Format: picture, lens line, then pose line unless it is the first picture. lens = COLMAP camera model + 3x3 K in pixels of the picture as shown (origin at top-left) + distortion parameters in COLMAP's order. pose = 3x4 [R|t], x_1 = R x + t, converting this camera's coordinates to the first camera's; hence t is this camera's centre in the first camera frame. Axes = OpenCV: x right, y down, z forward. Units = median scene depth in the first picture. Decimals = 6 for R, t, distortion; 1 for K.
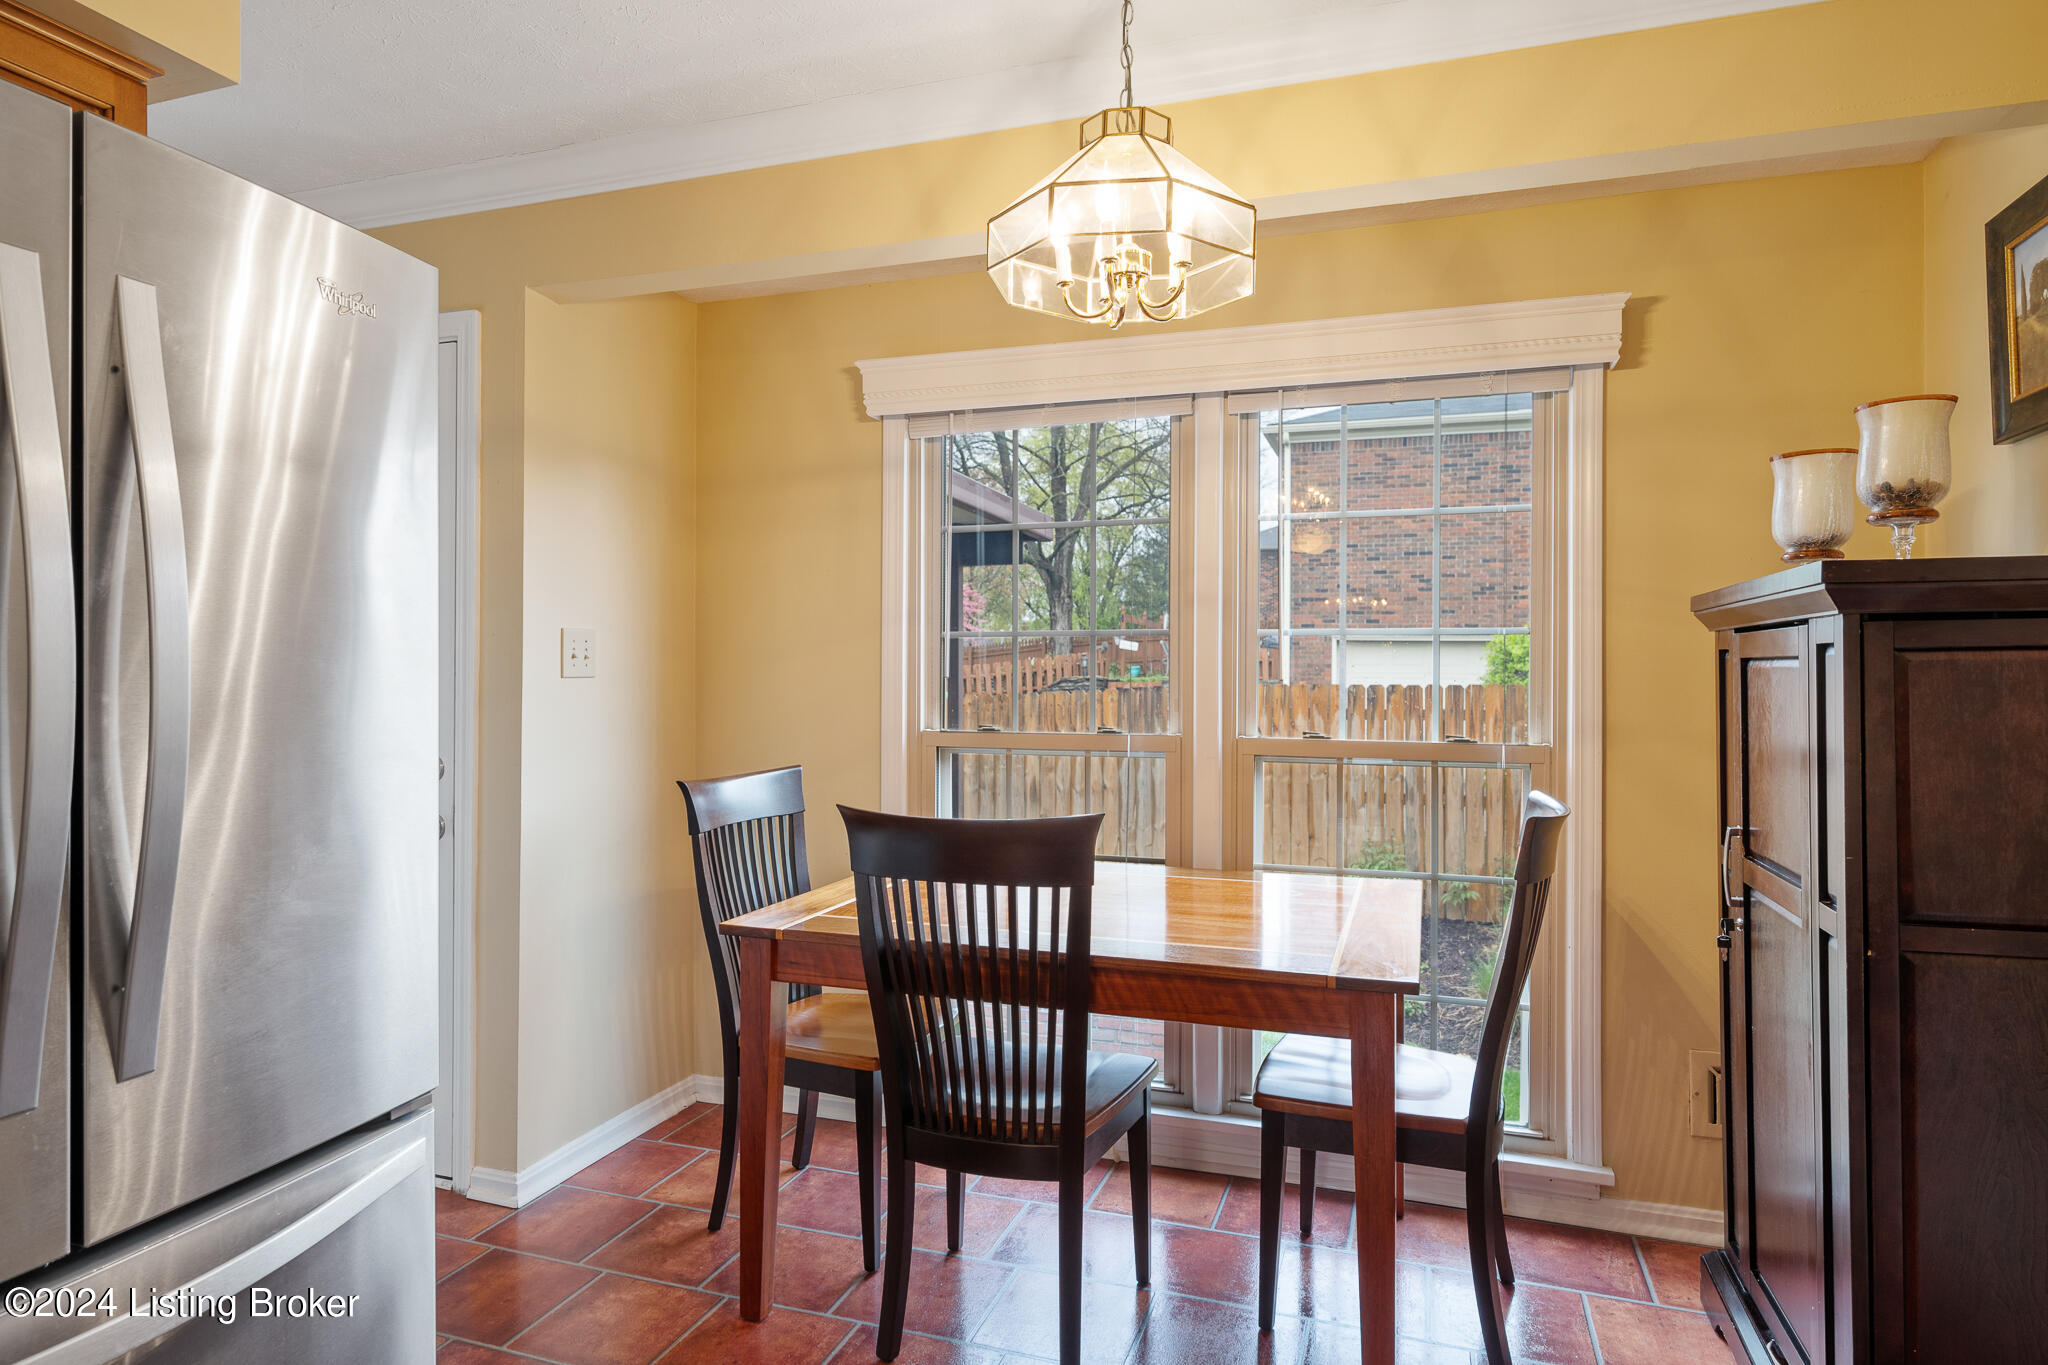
lens RADIAL K [[1156.4, 0, 1021.6], [0, 1156.4, 678.0], [0, 0, 1]] dist [-0.002891, 0.000275]
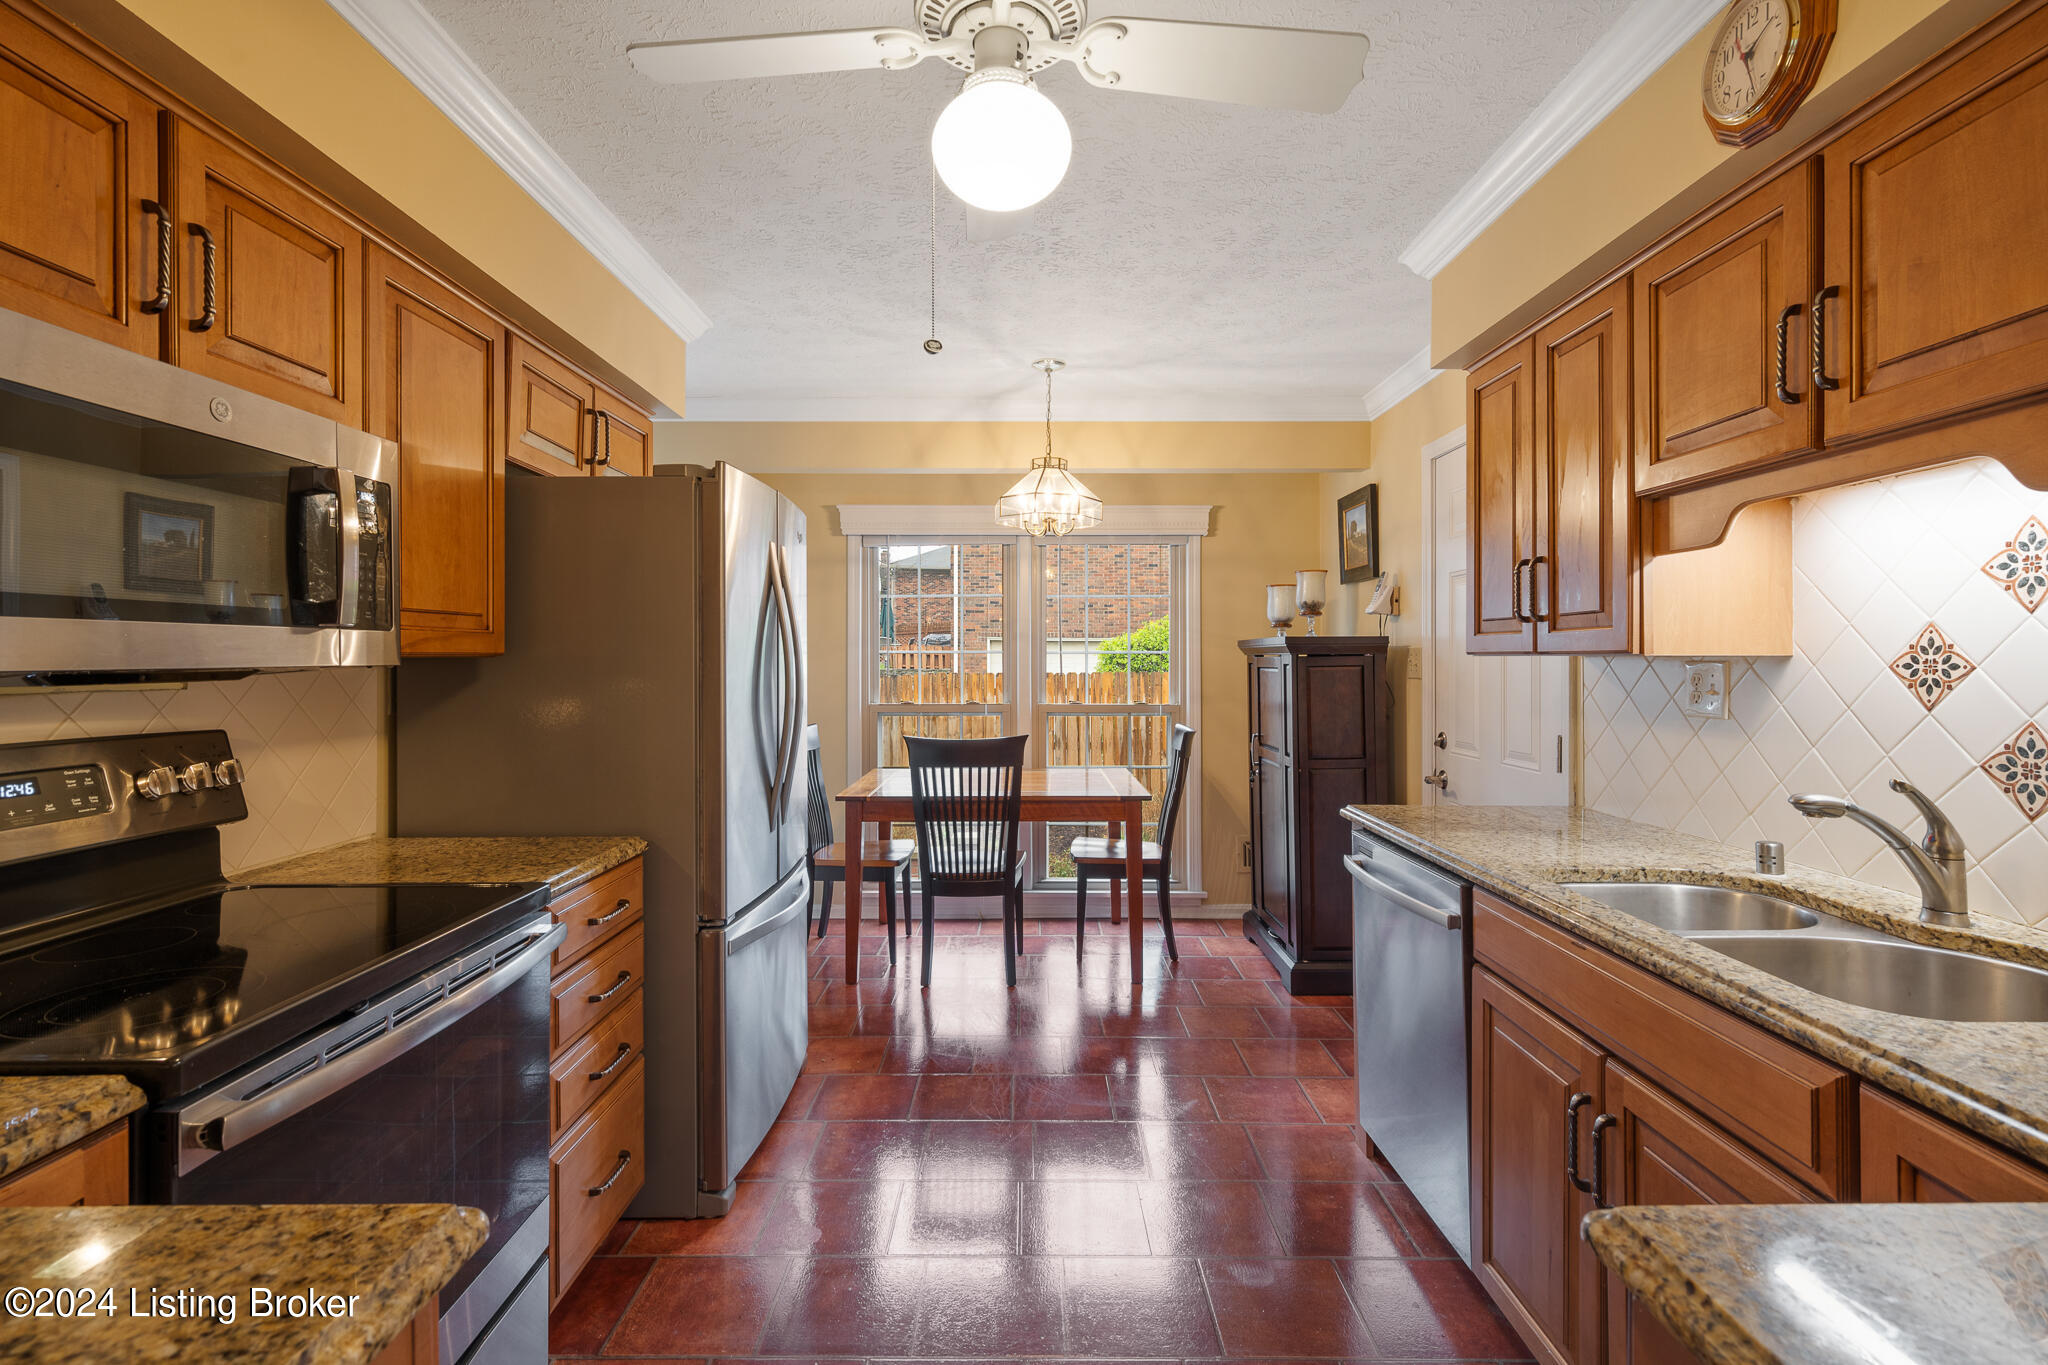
lens RADIAL K [[908.7, 0, 1025.5], [0, 908.7, 668.7], [0, 0, 1]] dist [0.000034, 0.000001]
pose [[0.945254, -0.007853, 0.326241, -0.488495], [0.006683, 0.999967, 0.004709, -0.025094], [-0.326267, -0.002271, 0.945275, -0.689868]]
